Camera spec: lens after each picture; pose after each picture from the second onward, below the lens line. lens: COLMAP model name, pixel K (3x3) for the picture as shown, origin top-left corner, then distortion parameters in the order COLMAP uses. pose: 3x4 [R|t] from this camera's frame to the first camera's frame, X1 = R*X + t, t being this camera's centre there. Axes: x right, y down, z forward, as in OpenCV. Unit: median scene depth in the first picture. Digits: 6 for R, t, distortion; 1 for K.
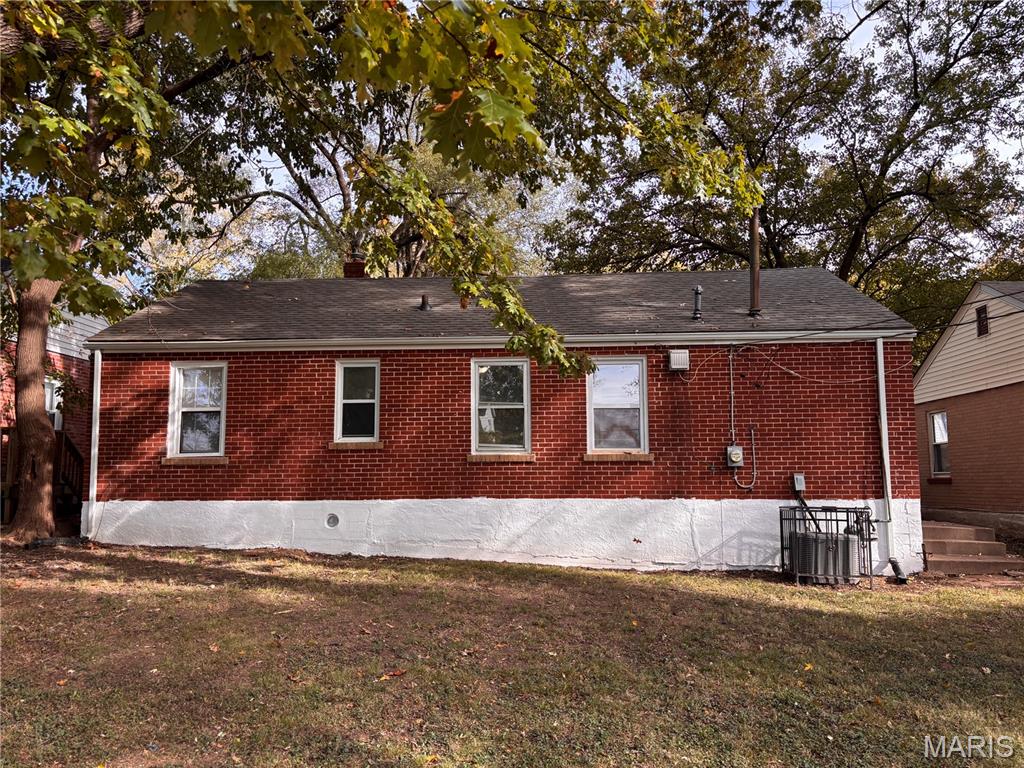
lens RADIAL K [[779.0, 0, 508.8], [0, 779.0, 379.2], [0, 0, 1]] dist [0.052655, -0.070142]
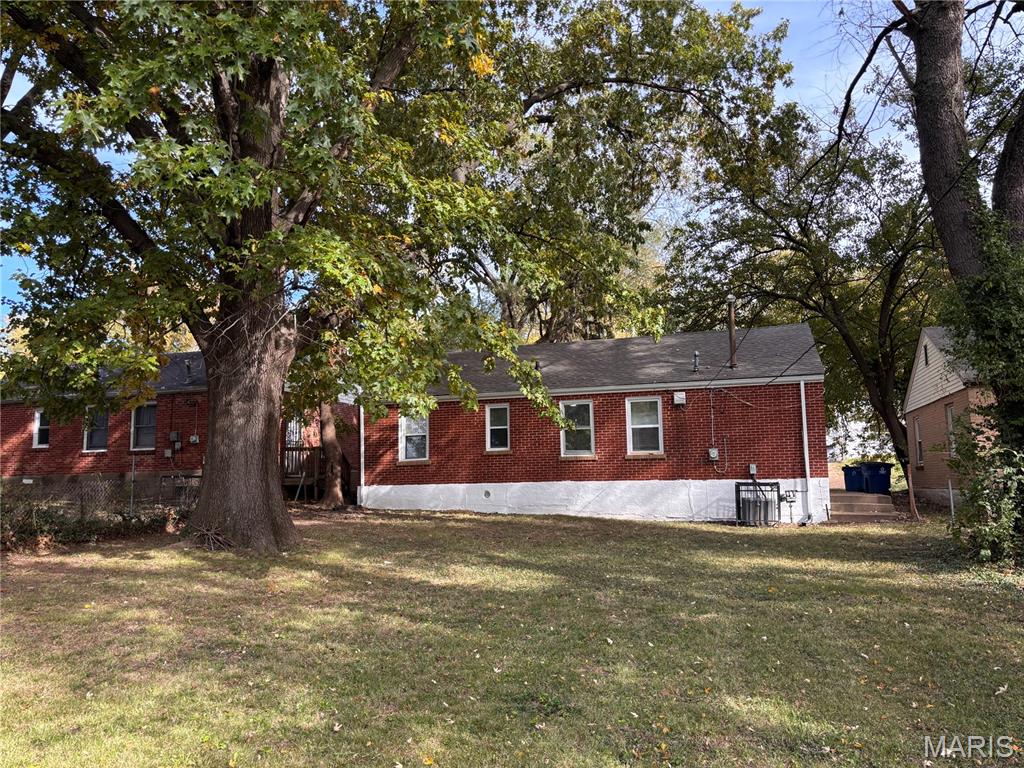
lens RADIAL K [[779.0, 0, 512.3], [0, 779.0, 384.3], [0, 0, 1]] dist [0.052655, -0.070142]
pose [[0.972984, -0.042922, -0.226846, 0.249589], [0.044555, 0.999005, 0.002081, -0.074532], [0.226531, -0.012132, 0.973928, -0.731055]]
